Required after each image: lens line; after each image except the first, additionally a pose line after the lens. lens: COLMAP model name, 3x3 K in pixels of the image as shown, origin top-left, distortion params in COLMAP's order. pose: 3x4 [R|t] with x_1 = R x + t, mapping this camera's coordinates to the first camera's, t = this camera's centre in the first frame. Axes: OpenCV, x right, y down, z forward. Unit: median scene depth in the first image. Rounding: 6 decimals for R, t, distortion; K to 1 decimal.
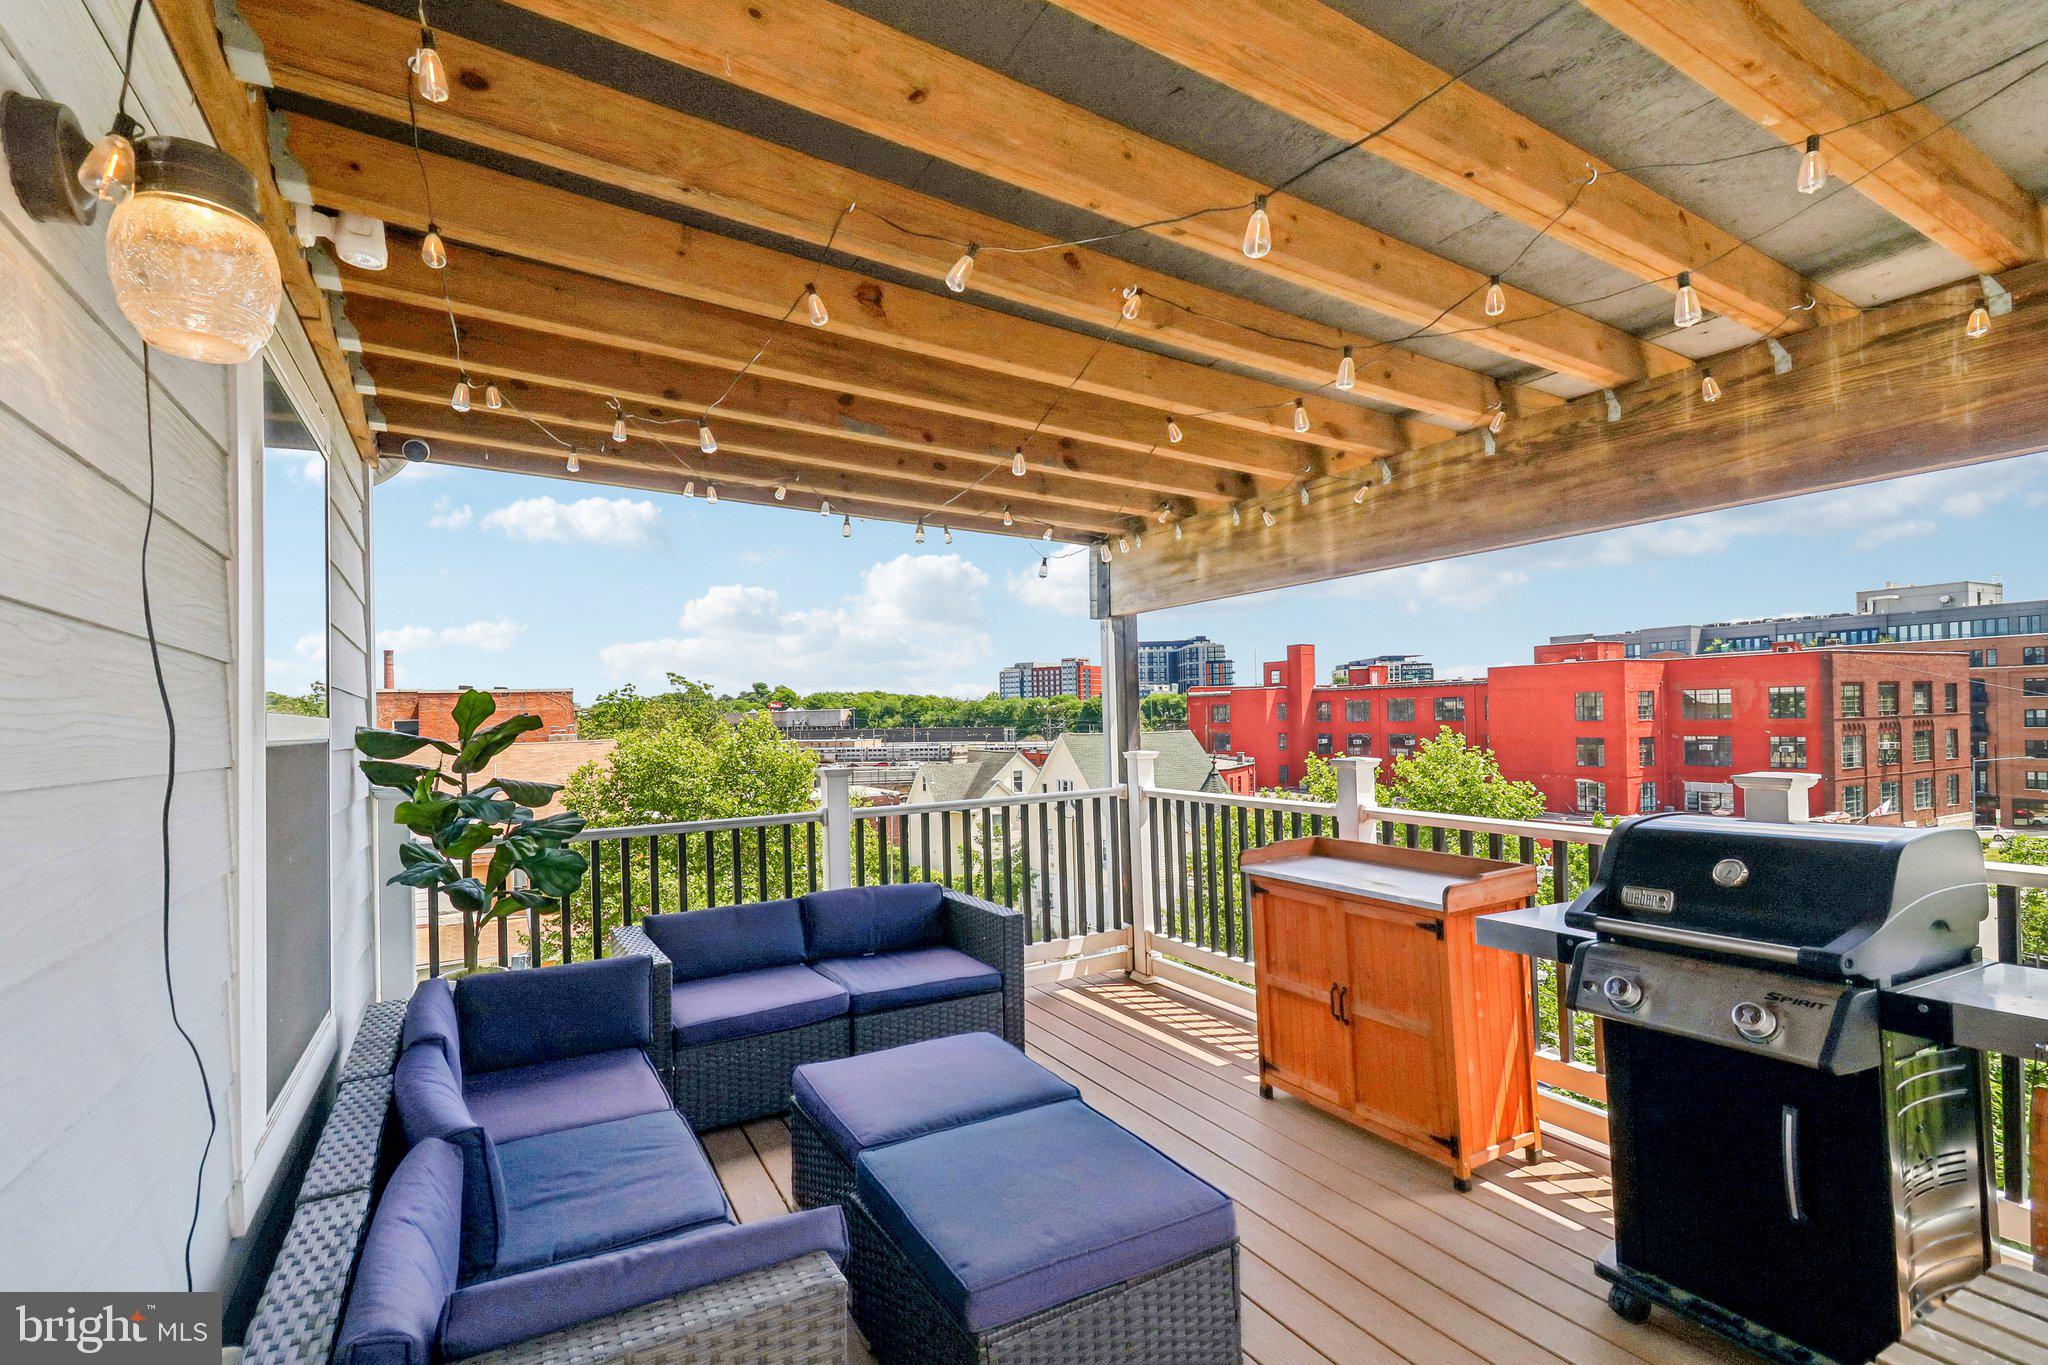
lens RADIAL K [[922.6, 0, 1022.2], [0, 922.6, 723.1], [0, 0, 1]] dist [0.033303, -0.012839]
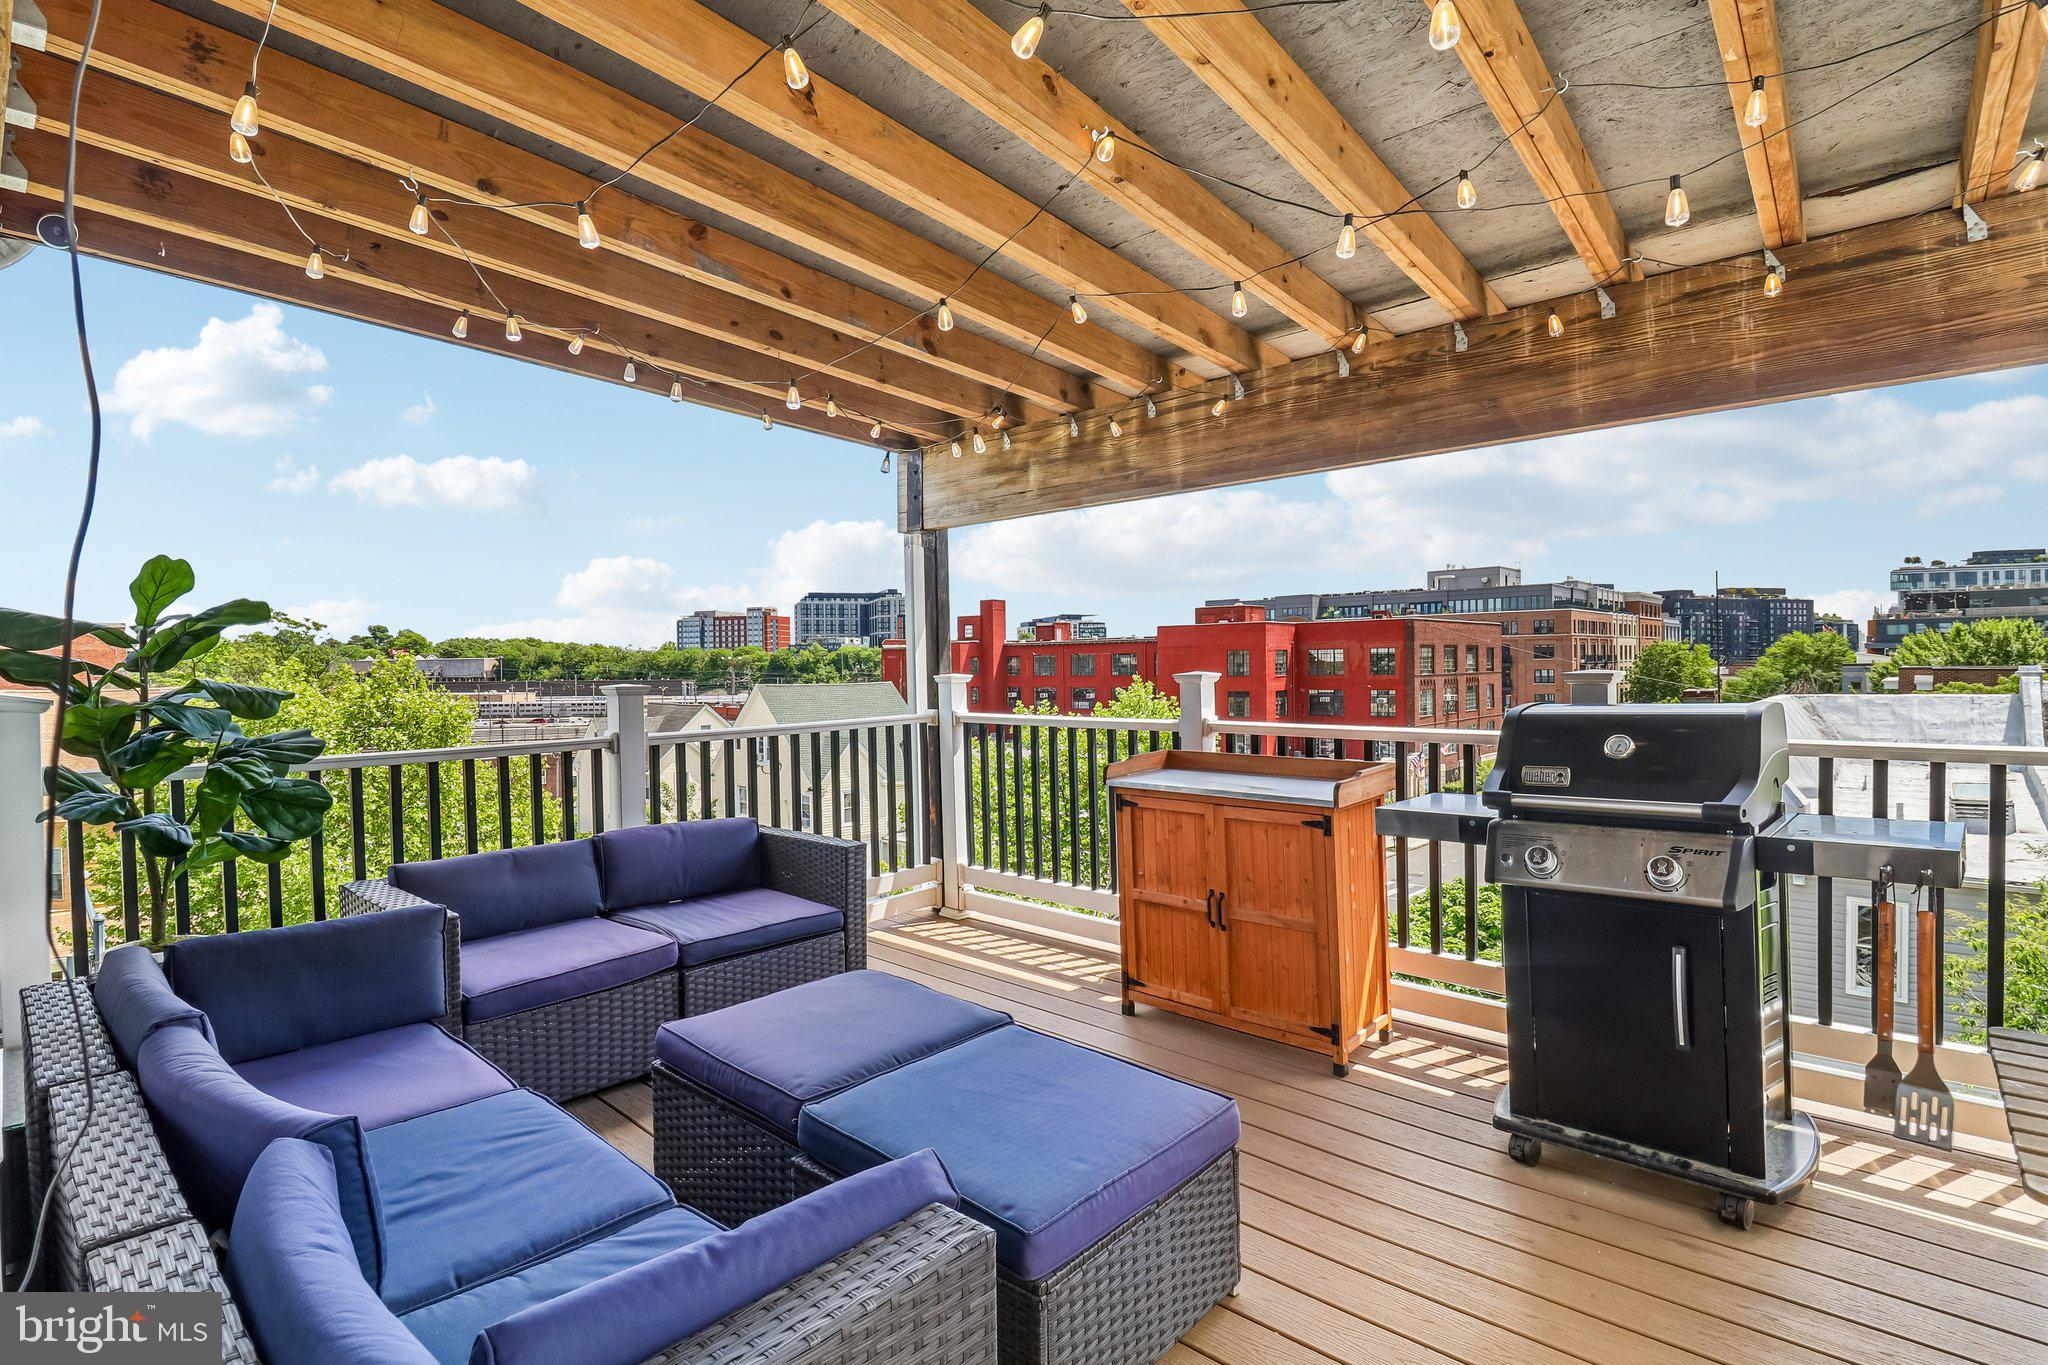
lens RADIAL K [[945.9, 0, 997.2], [0, 945.9, 676.5], [0, 0, 1]] dist [0.008819, -0.013102]
pose [[0.953228, 0.006686, 0.302179, -0.119543], [-0.006124, 0.999977, -0.002809, 0.034840], [-0.302191, 0.000827, 0.953247, 0.062949]]
